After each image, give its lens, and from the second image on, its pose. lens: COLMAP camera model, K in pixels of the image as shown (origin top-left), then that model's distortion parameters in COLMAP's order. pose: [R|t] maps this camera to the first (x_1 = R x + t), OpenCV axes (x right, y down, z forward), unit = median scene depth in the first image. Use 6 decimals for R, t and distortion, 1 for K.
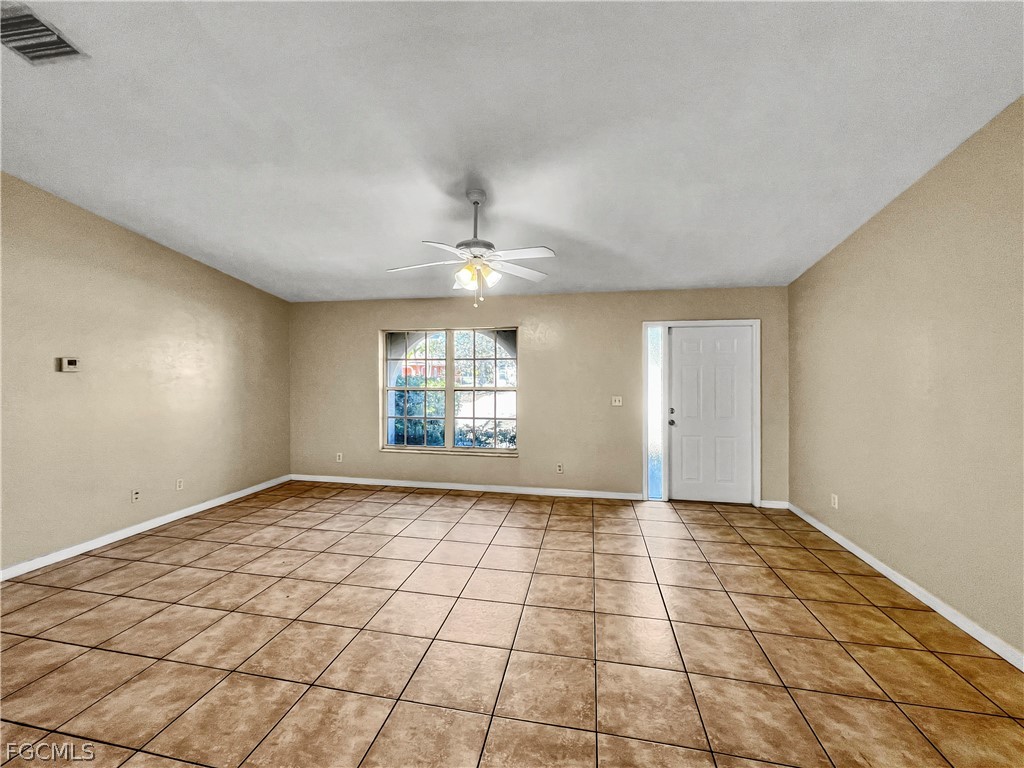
lens RADIAL K [[413.3, 0, 504.1], [0, 413.3, 390.0], [0, 0, 1]] dist [-0.001084, 0.000198]
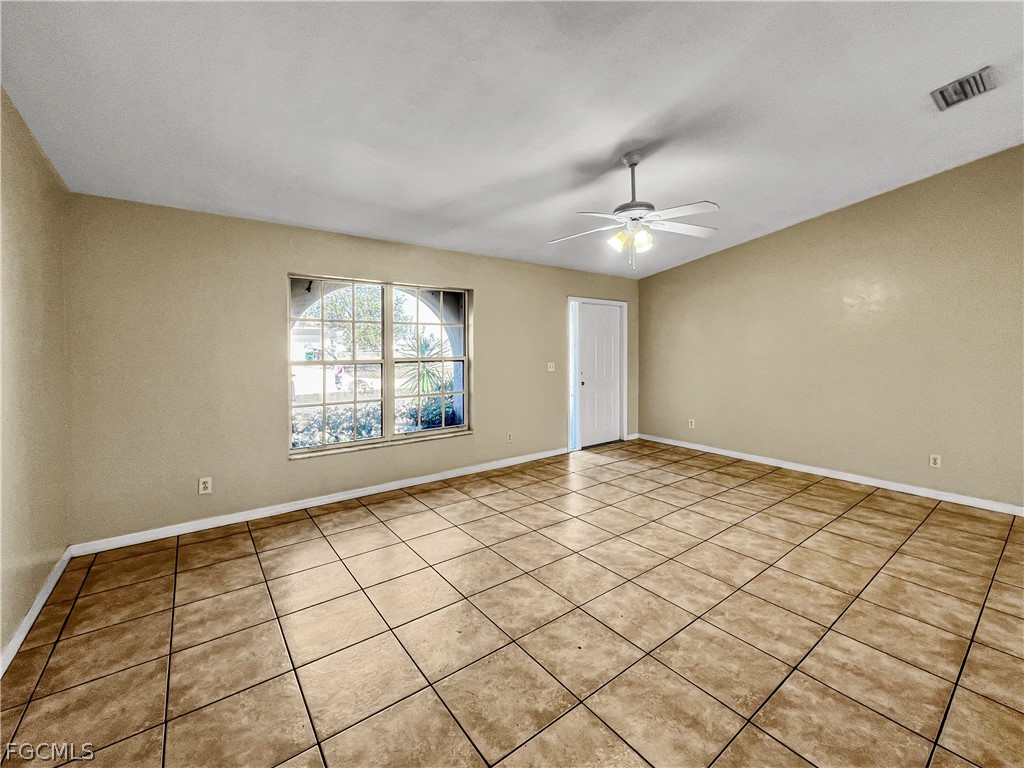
lens RADIAL K [[423.1, 0, 505.9], [0, 423.1, 369.5], [0, 0, 1]] dist [-0.001085, -0.000084]
pose [[0.667430, -0.041118, 0.743536, -0.689299], [0.032573, 0.999131, 0.026013, 0.000207], [-0.743960, 0.006858, 0.668189, 0.370367]]
